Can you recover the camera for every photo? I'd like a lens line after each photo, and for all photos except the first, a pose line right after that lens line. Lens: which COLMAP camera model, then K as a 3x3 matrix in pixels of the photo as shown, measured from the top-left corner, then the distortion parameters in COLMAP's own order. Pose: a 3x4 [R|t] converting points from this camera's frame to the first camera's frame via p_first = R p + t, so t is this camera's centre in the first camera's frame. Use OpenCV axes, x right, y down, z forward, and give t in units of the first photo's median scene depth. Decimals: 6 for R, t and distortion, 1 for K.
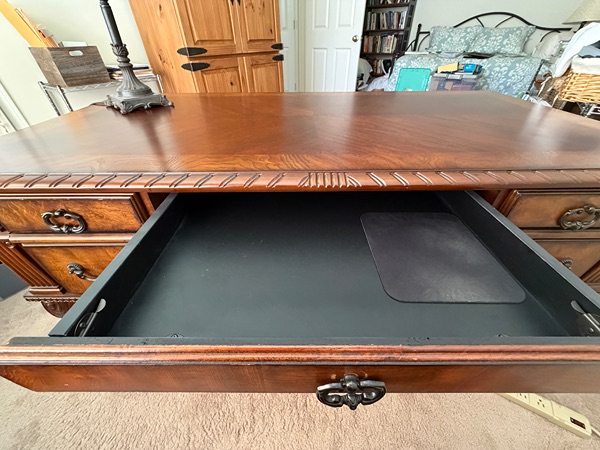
lens RADIAL K [[239.6, 0, 299.8], [0, 239.6, 227.3], [0, 0, 1]] dist [-0.012768, 0.002310]
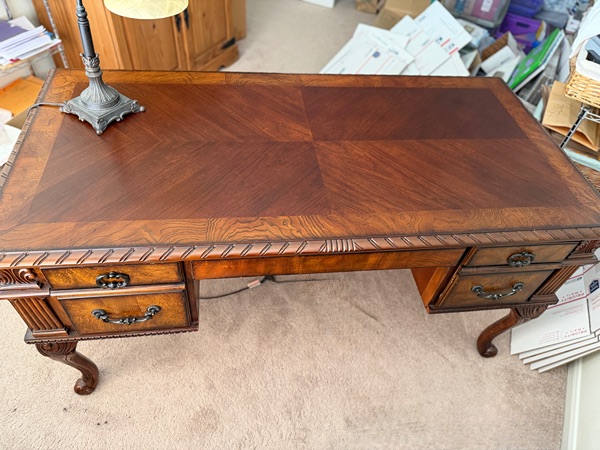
lens RADIAL K [[424.1, 0, 298.1], [0, 424.1, 227.7], [0, 0, 1]] dist [0.018874, -0.032748]
pose [[0.986019, -0.026171, 0.164565, -0.093928], [-0.001462, 0.986193, 0.165595, -0.130372], [-0.166627, -0.163520, 0.972367, -0.232898]]
